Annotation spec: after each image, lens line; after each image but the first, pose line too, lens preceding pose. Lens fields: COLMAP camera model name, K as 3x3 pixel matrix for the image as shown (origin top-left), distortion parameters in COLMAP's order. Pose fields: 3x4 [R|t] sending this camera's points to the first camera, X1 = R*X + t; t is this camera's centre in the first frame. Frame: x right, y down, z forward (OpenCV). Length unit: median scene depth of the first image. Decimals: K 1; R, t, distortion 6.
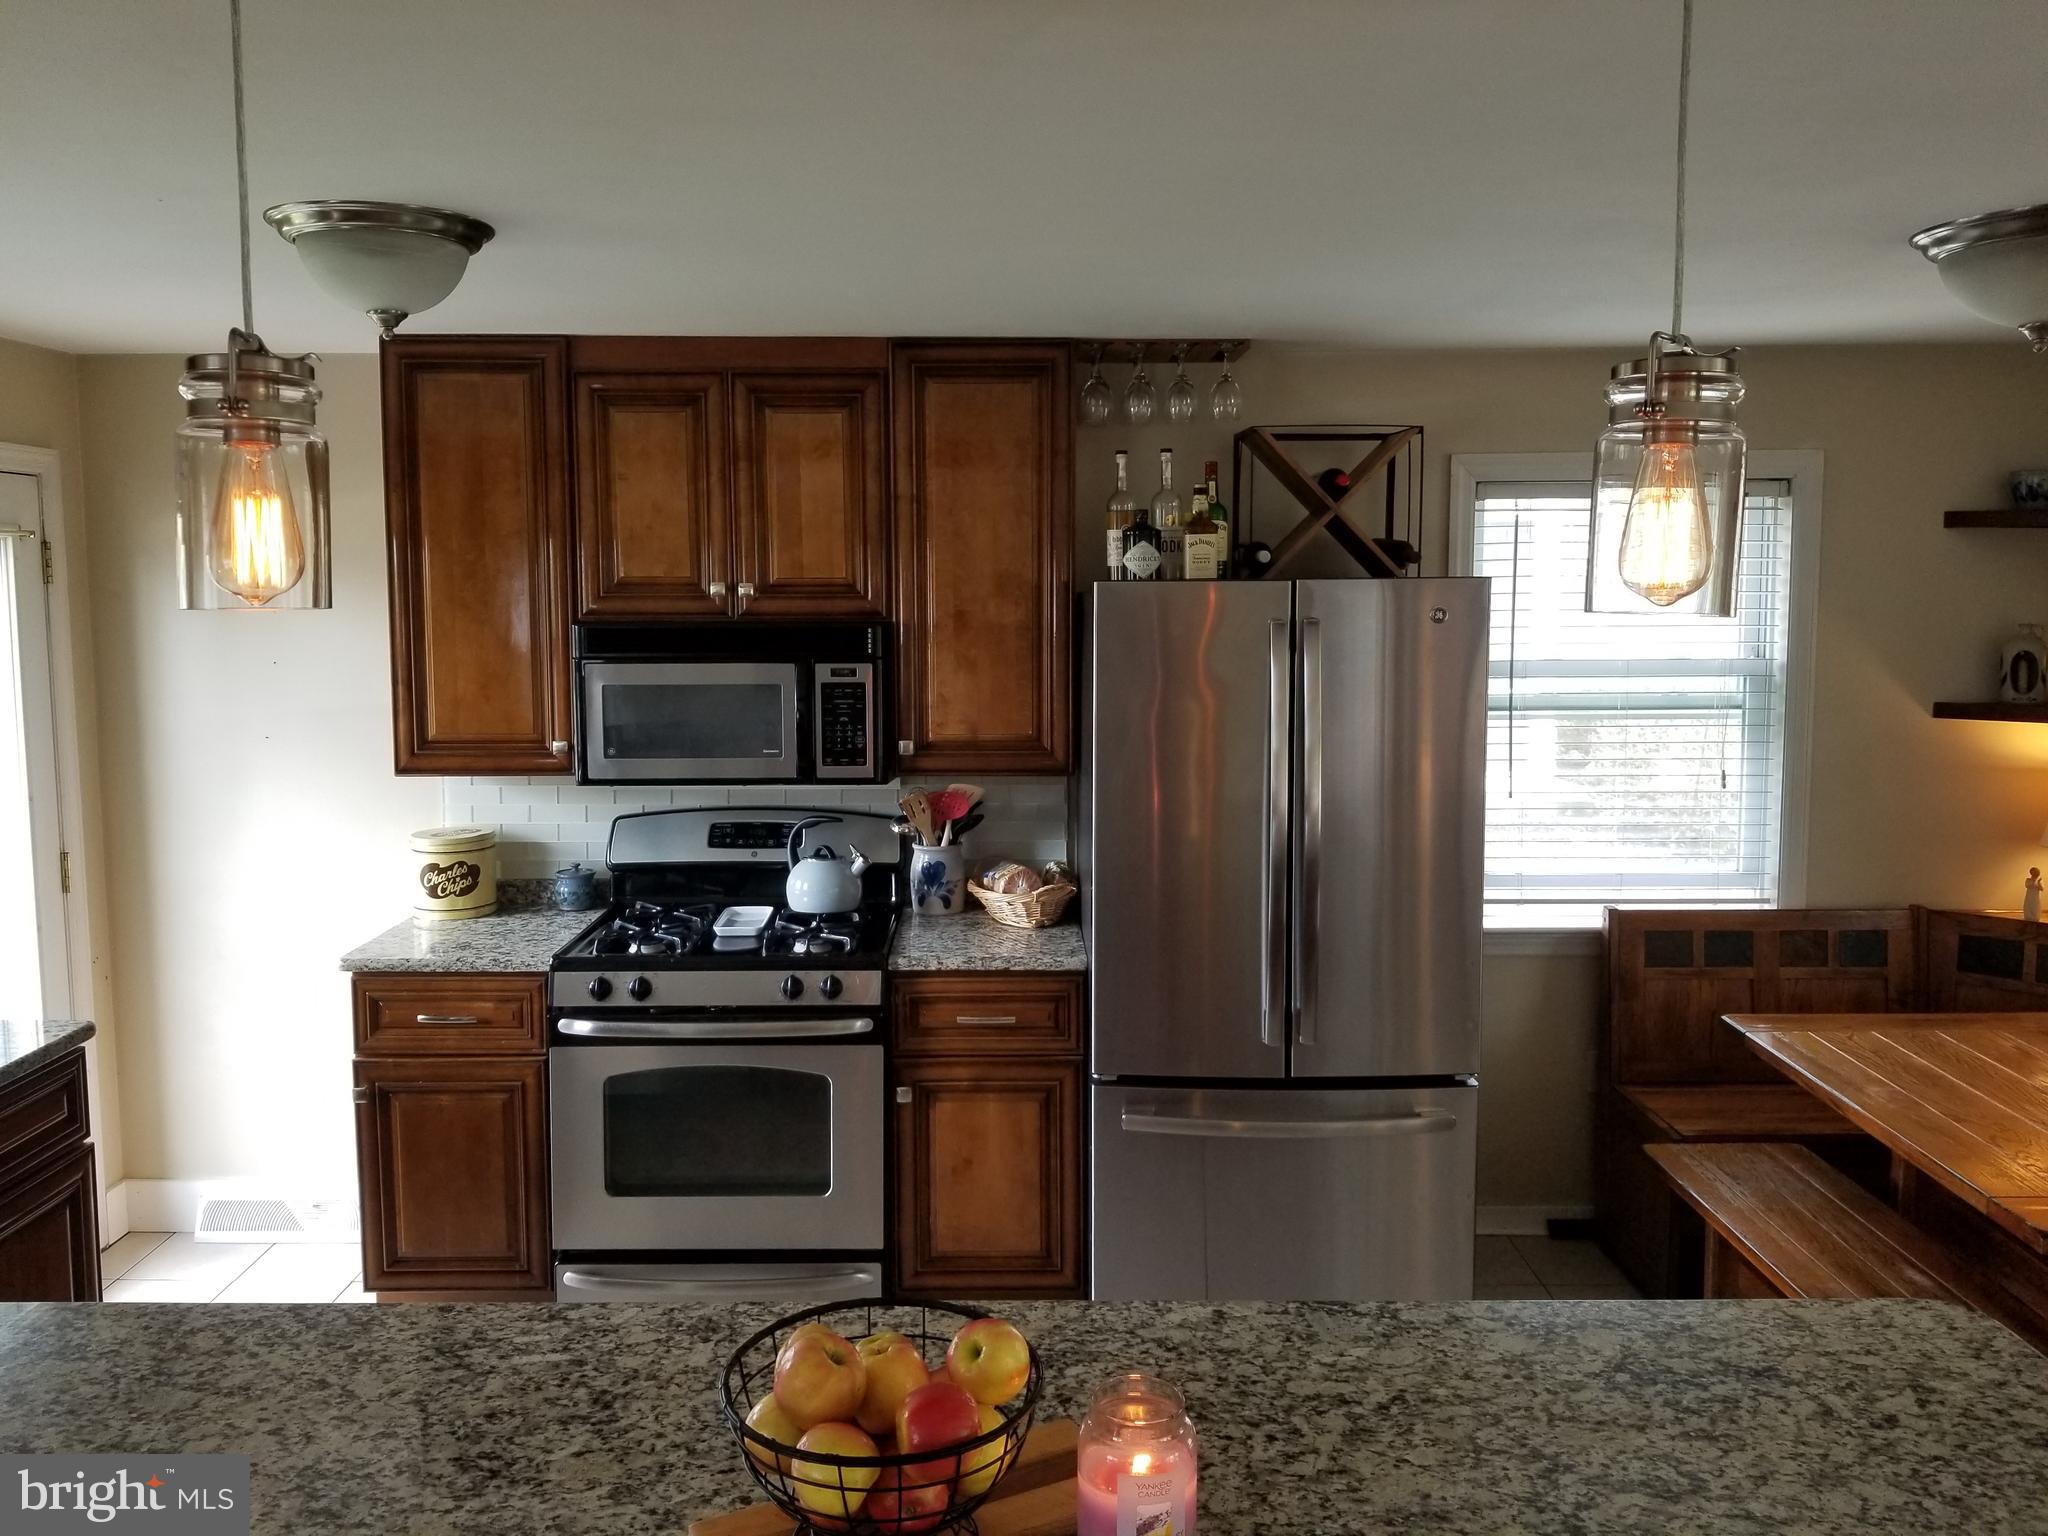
lens RADIAL K [[1622.1, 0, 1072.8], [0, 1622.1, 664.3], [0, 0, 1]] dist [0.015664, -0.010140]
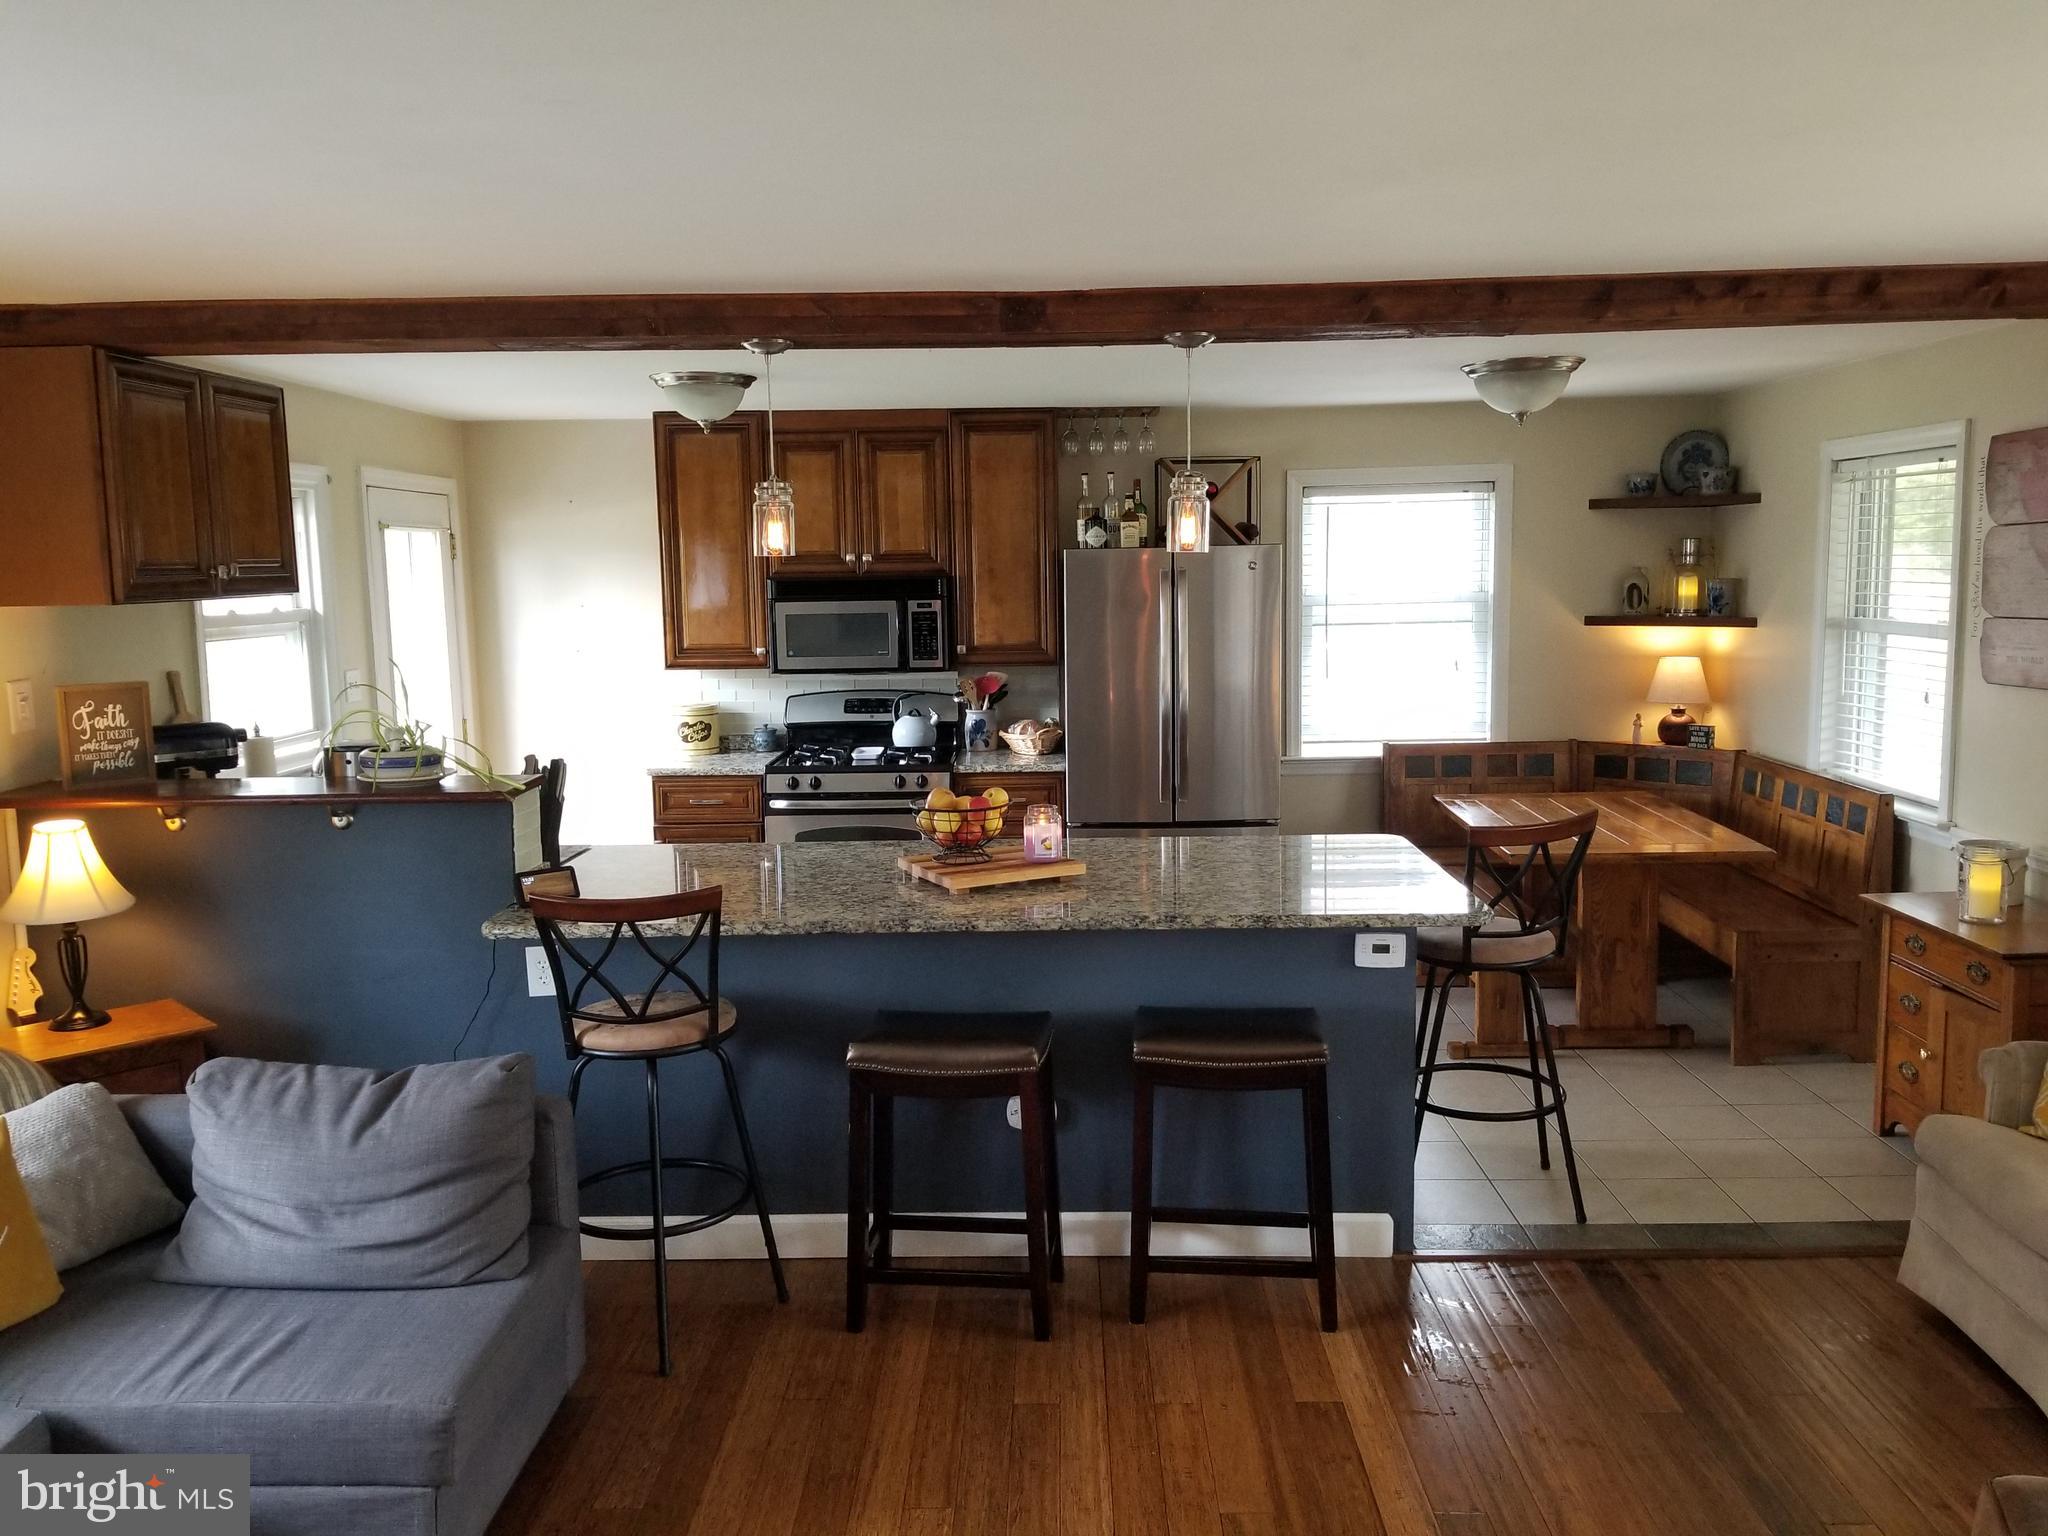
lens RADIAL K [[1622.1, 0, 999.2], [0, 1622.1, 686.8], [0, 0, 1]] dist [0.015664, -0.010140]
pose [[0.997028, -0.008724, -0.076540, 0.066867], [0.011009, 0.999505, 0.029486, 0.040902], [0.076245, -0.030241, 0.996630, -0.696217]]
